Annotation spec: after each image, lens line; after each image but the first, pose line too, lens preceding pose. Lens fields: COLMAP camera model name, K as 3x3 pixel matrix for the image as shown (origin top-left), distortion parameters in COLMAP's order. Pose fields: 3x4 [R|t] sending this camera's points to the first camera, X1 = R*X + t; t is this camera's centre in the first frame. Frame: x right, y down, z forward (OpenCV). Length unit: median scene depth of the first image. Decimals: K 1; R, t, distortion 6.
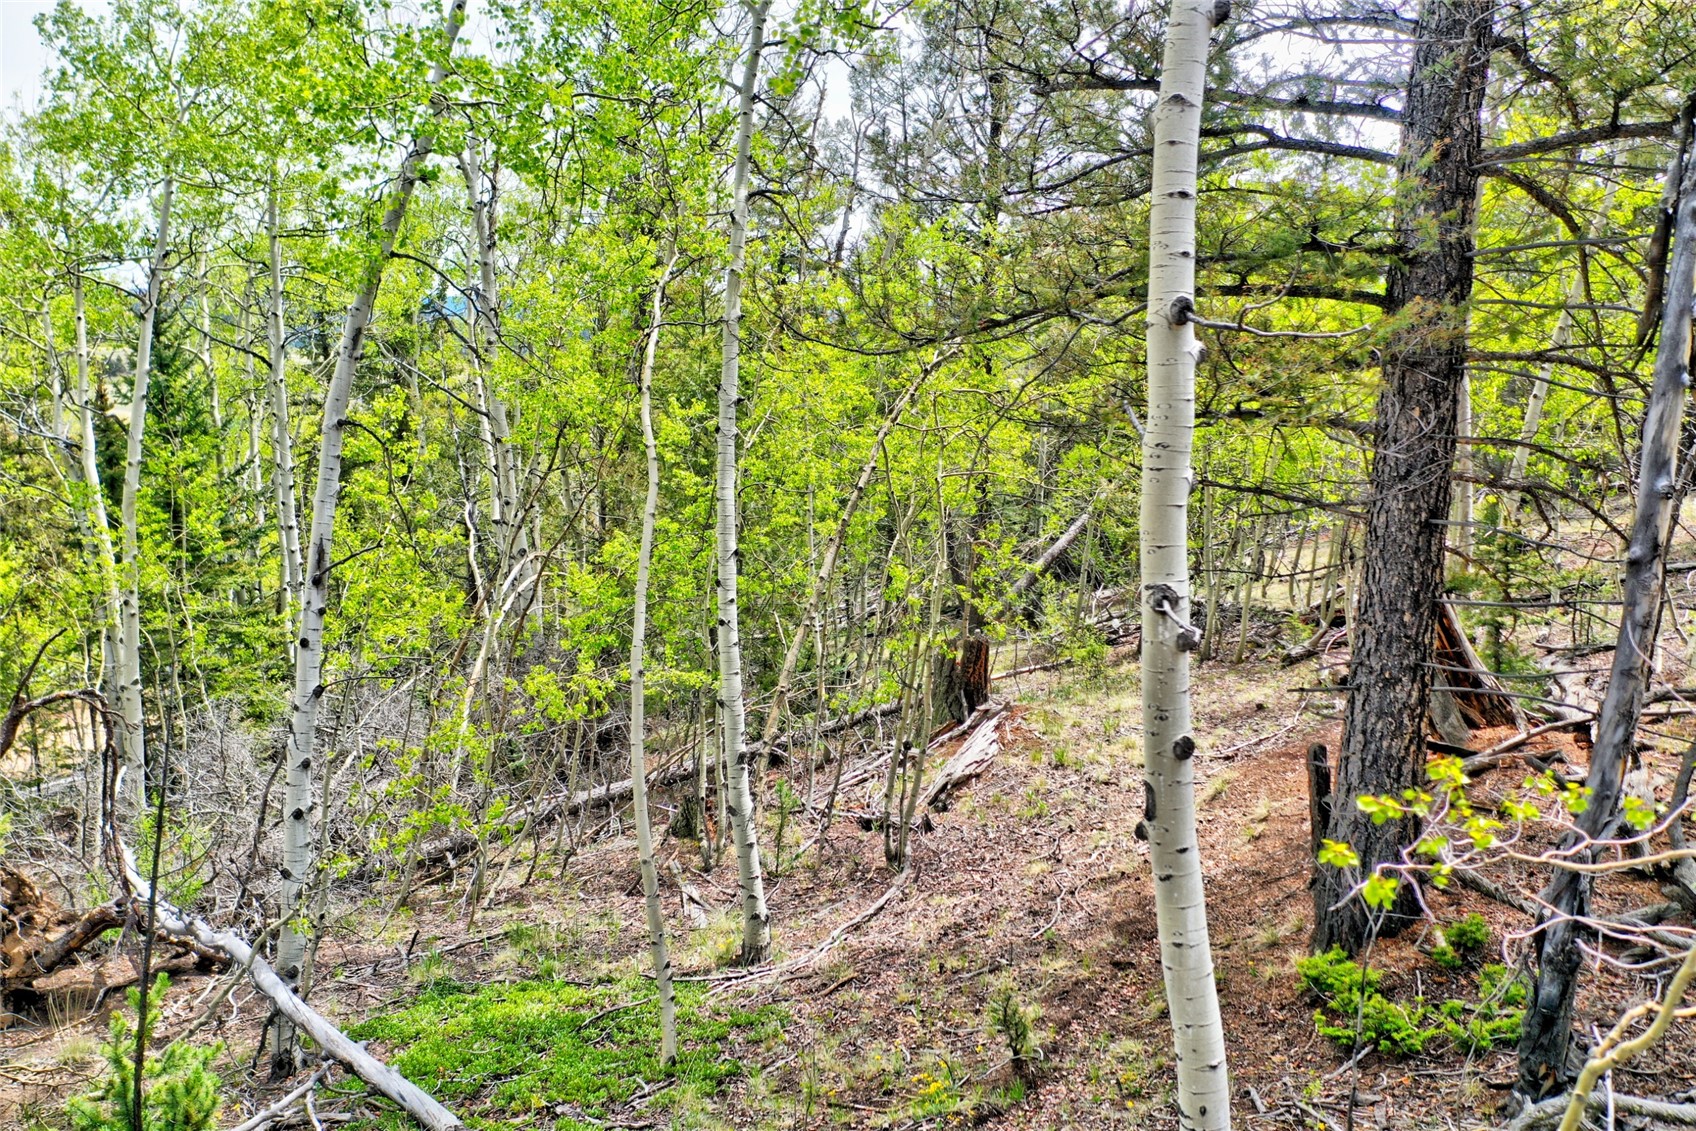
lens RADIAL K [[1326.0, 0, 850.7], [0, 1326.0, 570.6], [0, 0, 1]] dist [-0.019207, 0.008866]
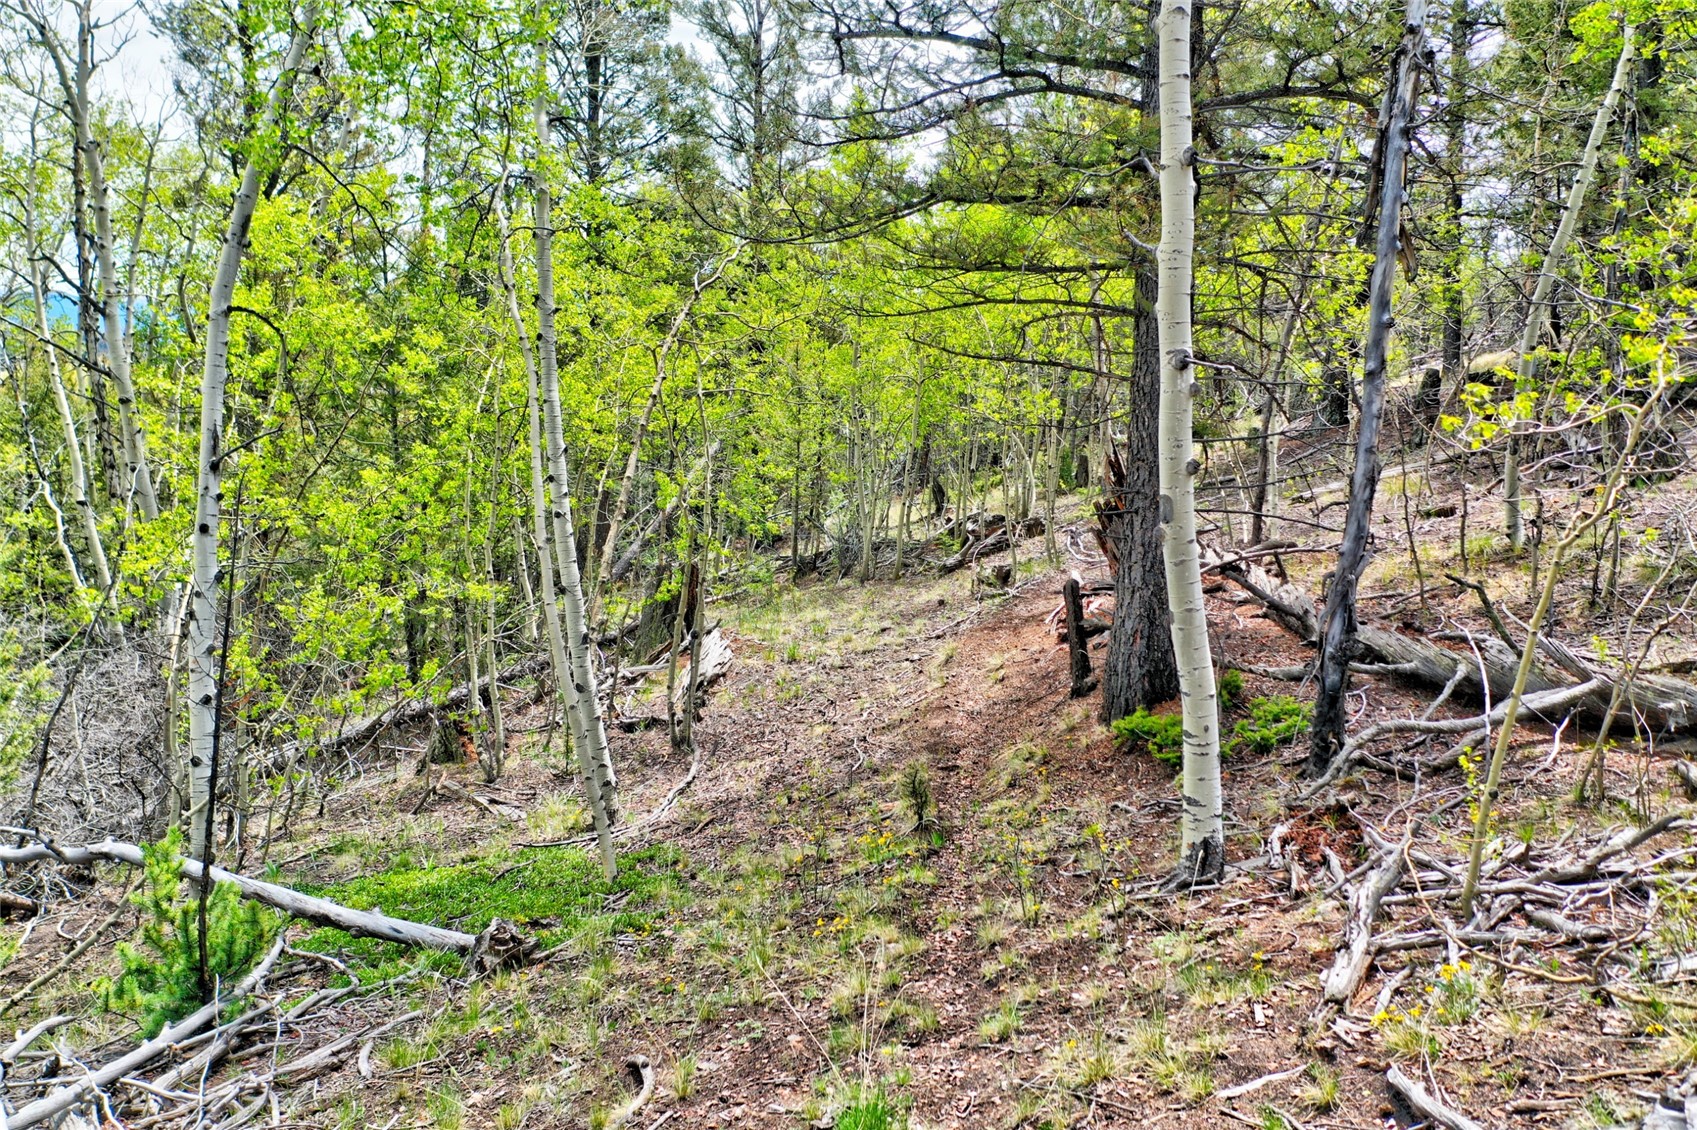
lens RADIAL K [[1326.8, 0, 851.2], [0, 1326.8, 570.1], [0, 0, 1]] dist [-0.019207, 0.008866]
pose [[0.935744, -0.060709, 0.347416, -0.250286], [0.060795, 0.998093, 0.010663, 0.086921], [-0.347401, 0.011143, 0.937651, -0.090718]]
